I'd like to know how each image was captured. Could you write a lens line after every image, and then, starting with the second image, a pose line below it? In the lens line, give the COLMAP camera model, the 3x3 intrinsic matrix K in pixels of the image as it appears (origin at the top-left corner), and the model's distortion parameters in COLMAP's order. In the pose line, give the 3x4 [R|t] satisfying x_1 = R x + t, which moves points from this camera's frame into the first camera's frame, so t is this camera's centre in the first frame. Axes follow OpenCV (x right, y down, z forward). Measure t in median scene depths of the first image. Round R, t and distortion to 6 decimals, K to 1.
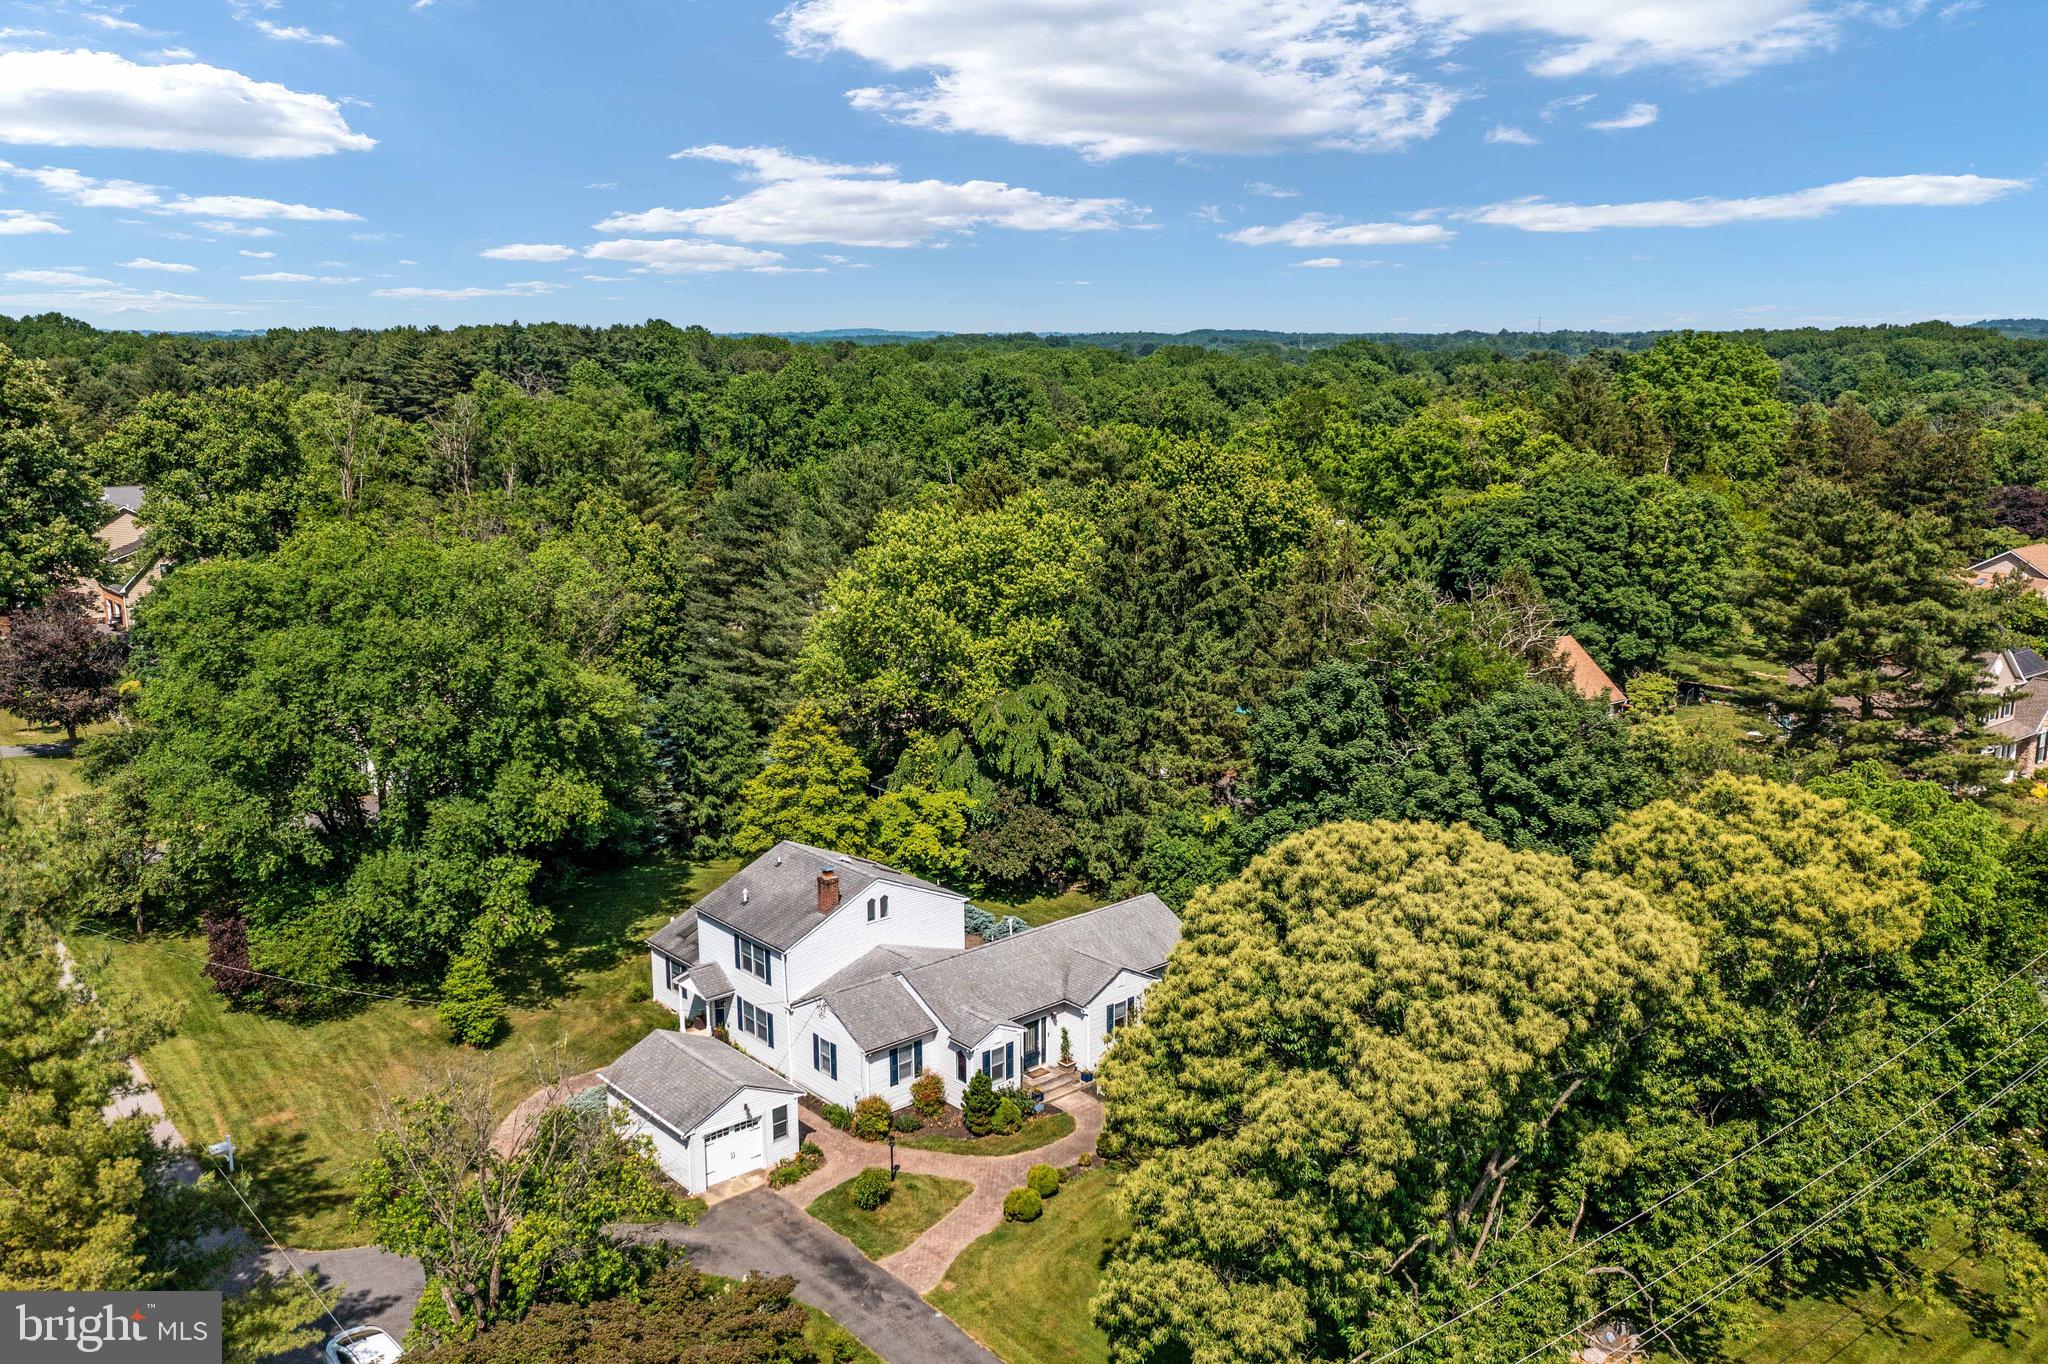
lens RADIAL K [[1649.6, 0, 1020.3], [0, 1649.6, 690.6], [0, 0, 1]] dist [-0.010386, 0.001733]
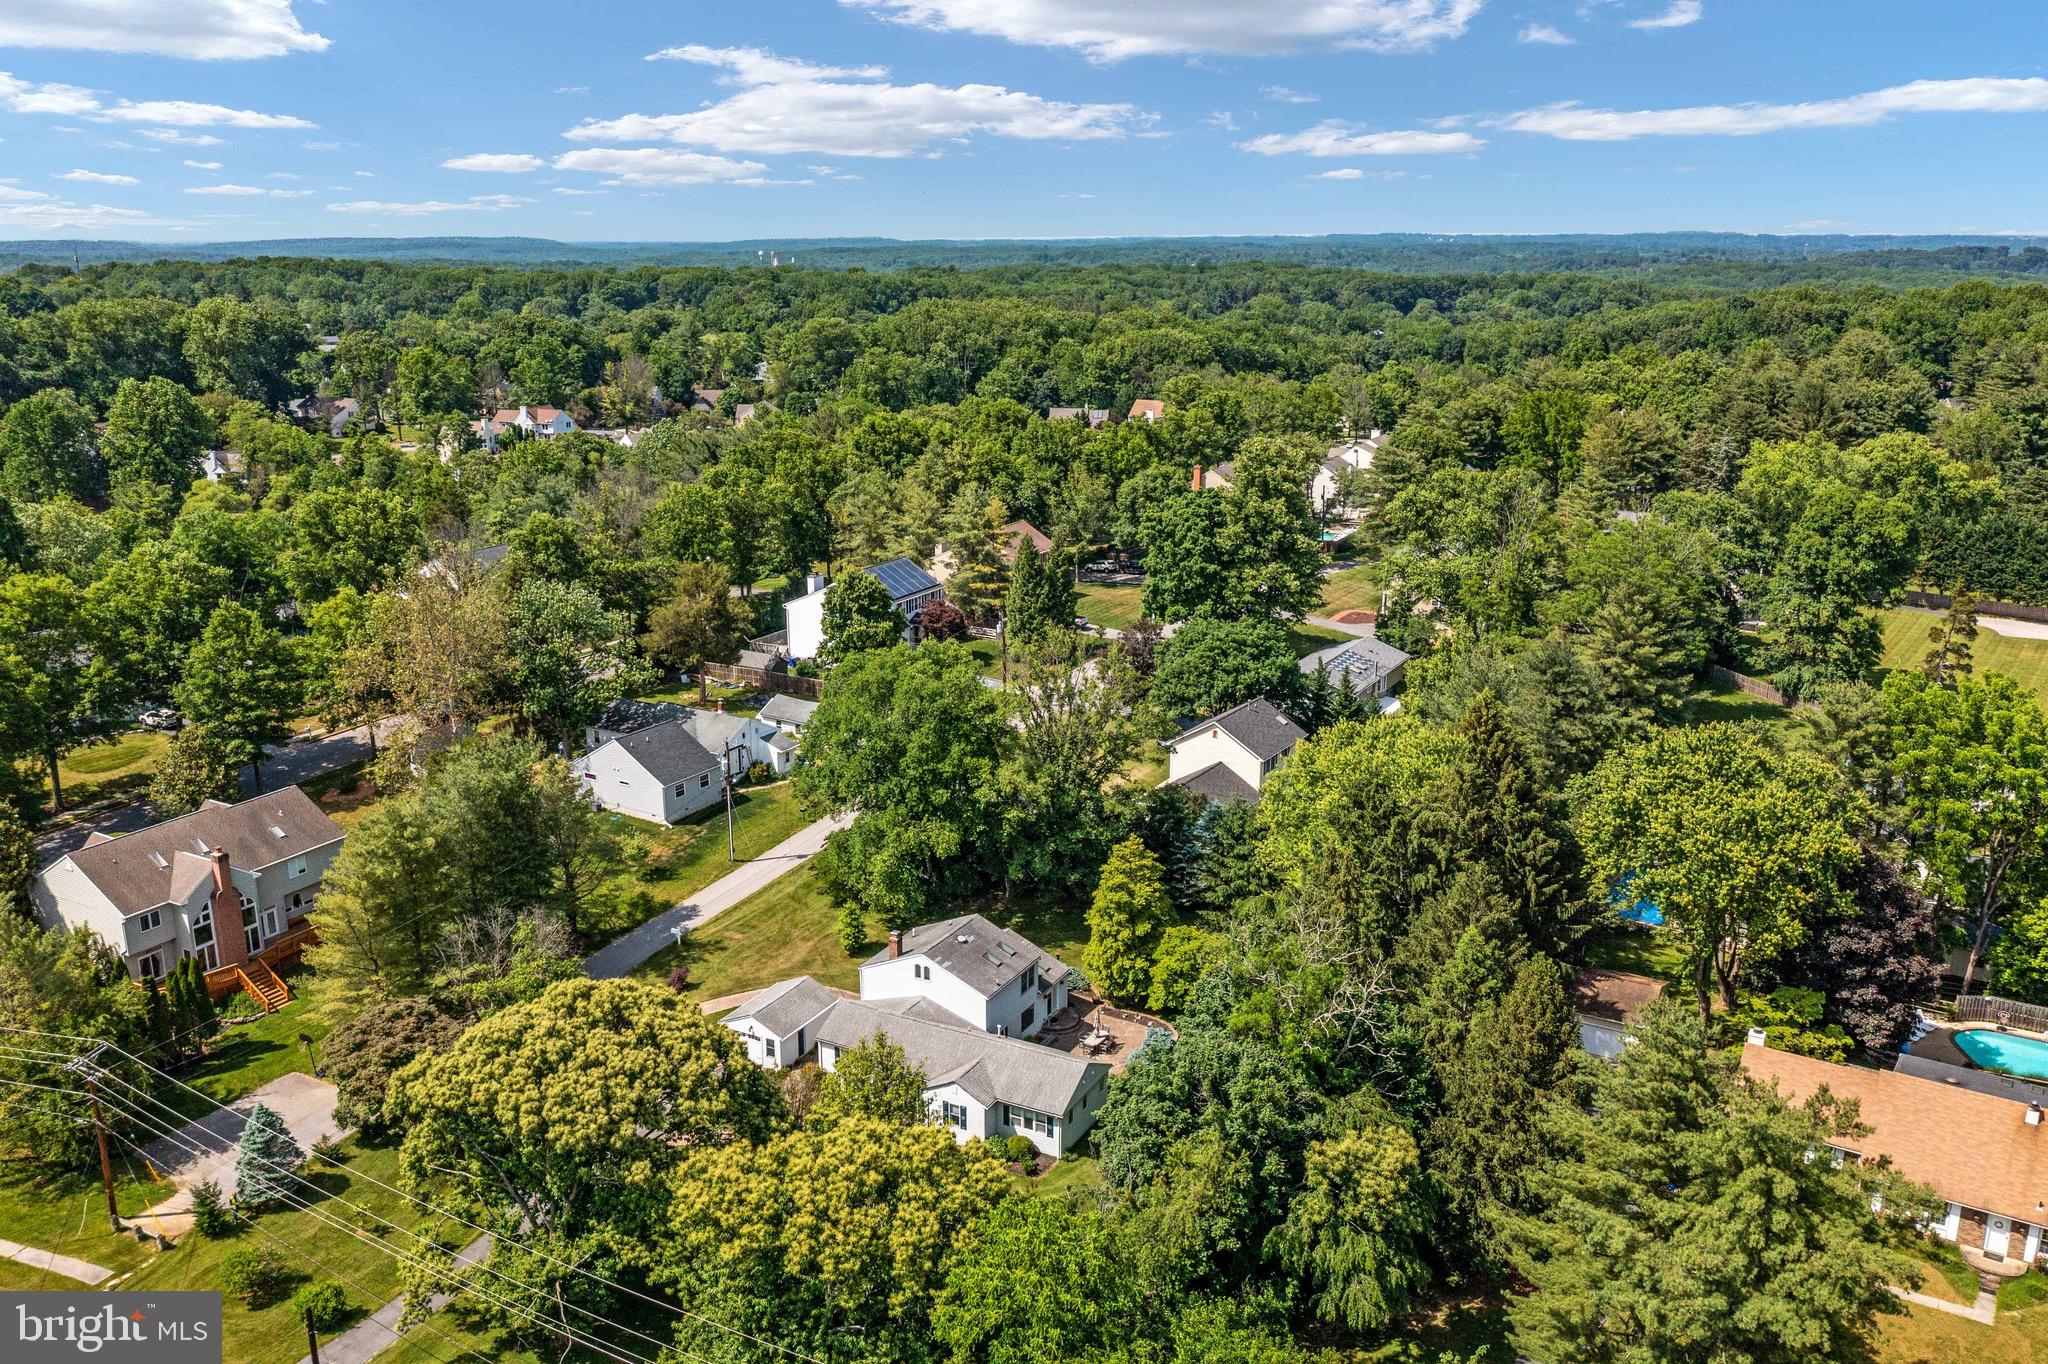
lens RADIAL K [[1612.2, 0, 1024.0], [0, 1612.2, 682.0], [0, 0, 1]] dist [-0.015822, 0.000040]
pose [[0.340484, 0.245377, -0.907668, 1.292895], [-0.192484, 0.963092, 0.188156, -0.444961], [0.920337, 0.110648, 0.375149, 0.533198]]
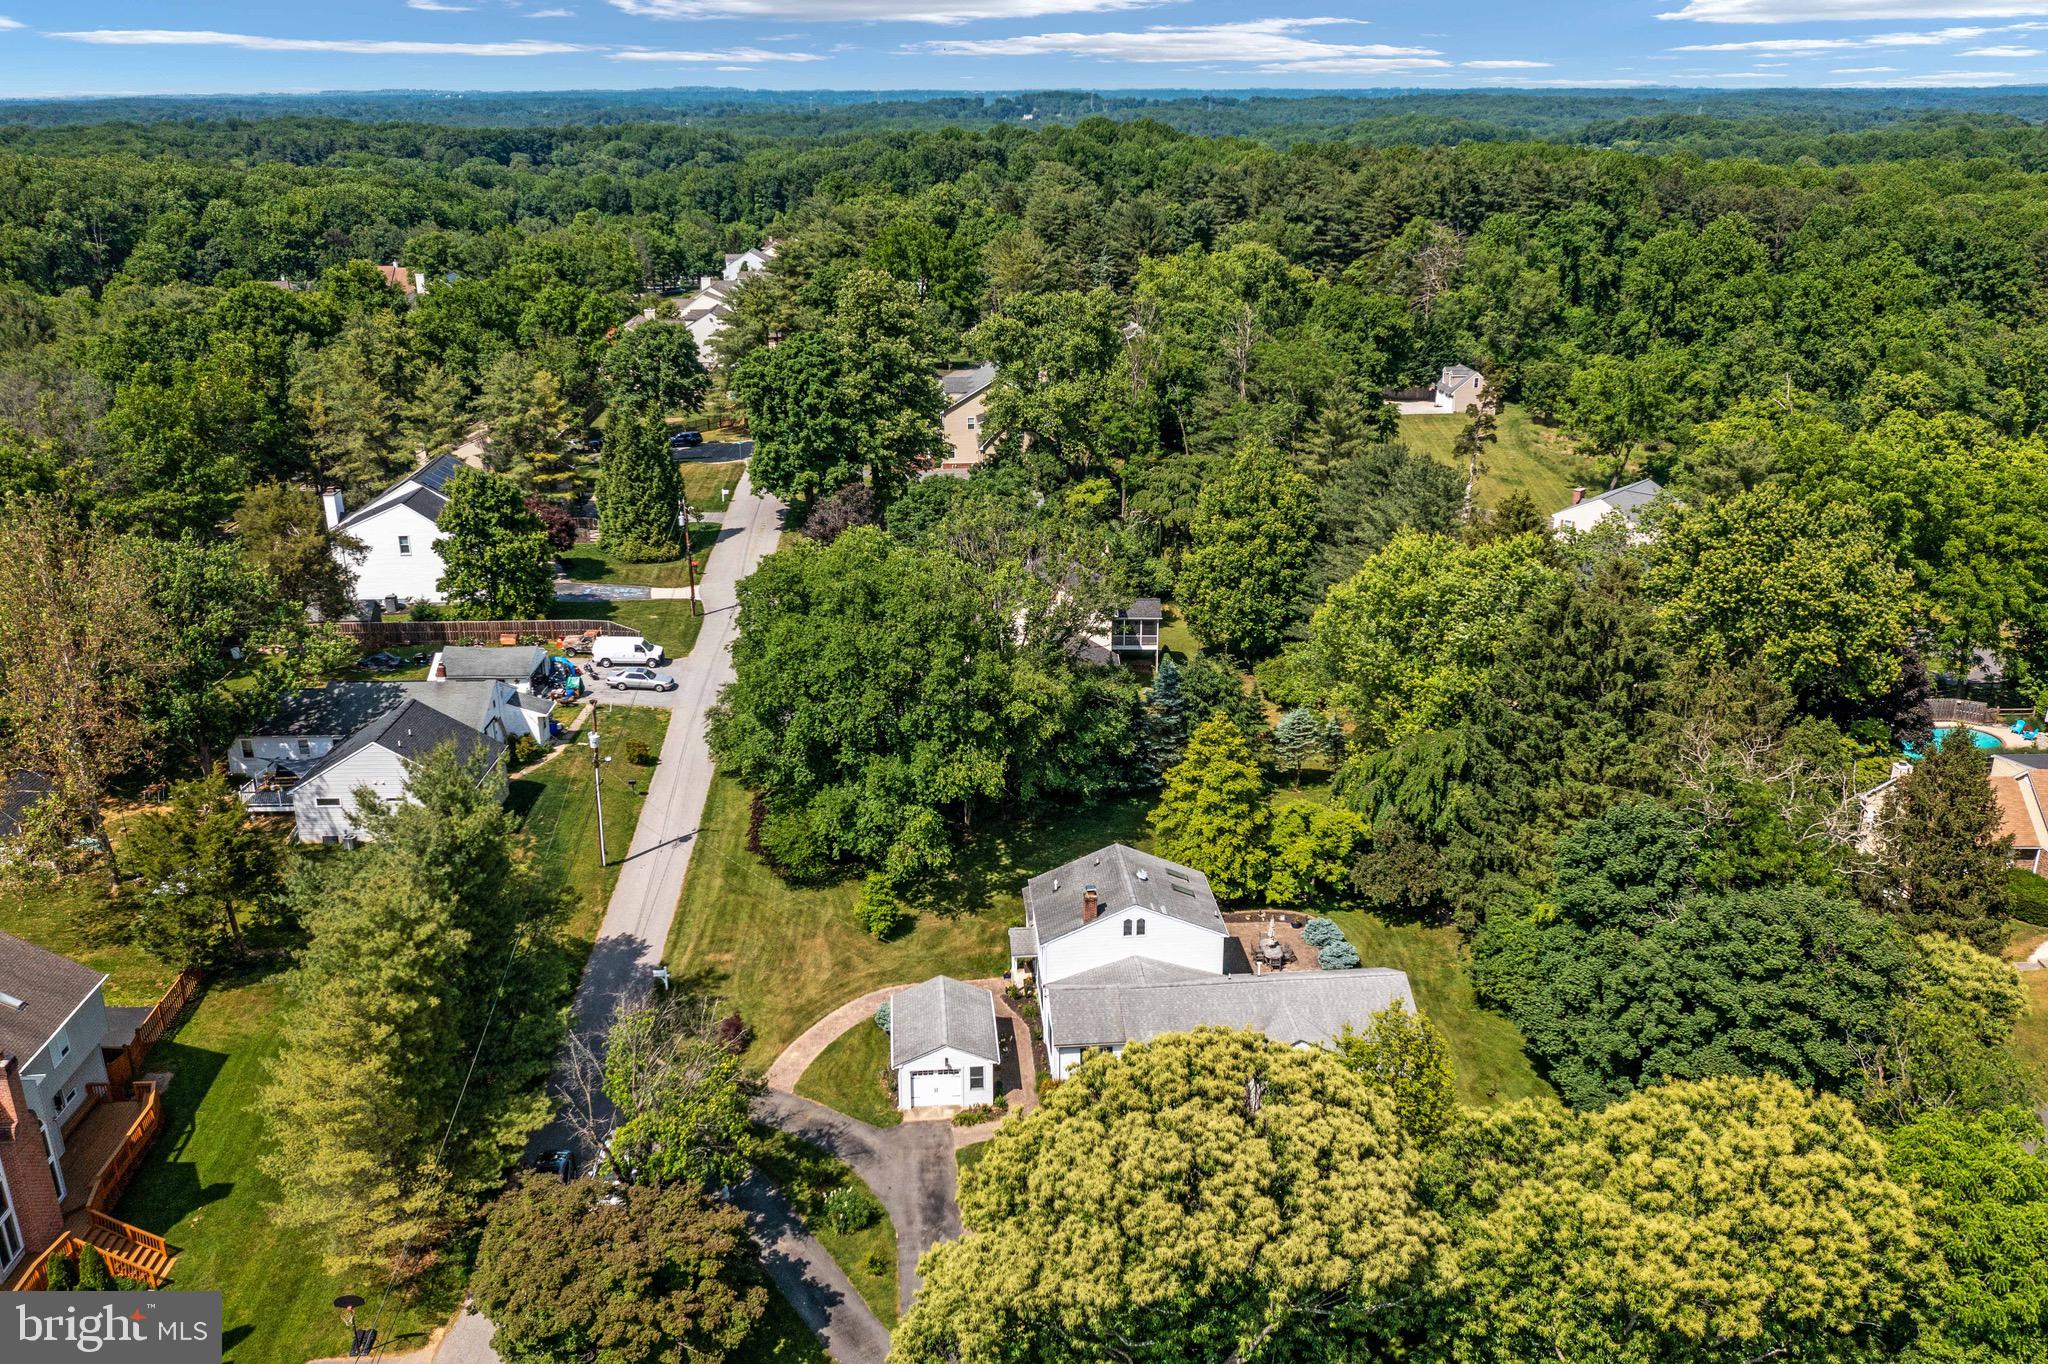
lens RADIAL K [[1587.7, 0, 1024.0], [0, 1587.7, 682.0], [0, 0, 1]] dist [-0.015128, -0.000639]
pose [[0.801115, 0.203921, -0.562700, 0.497038], [-0.120634, 0.975887, 0.181912, -0.261763], [0.586227, -0.077852, 0.806397, 0.026460]]
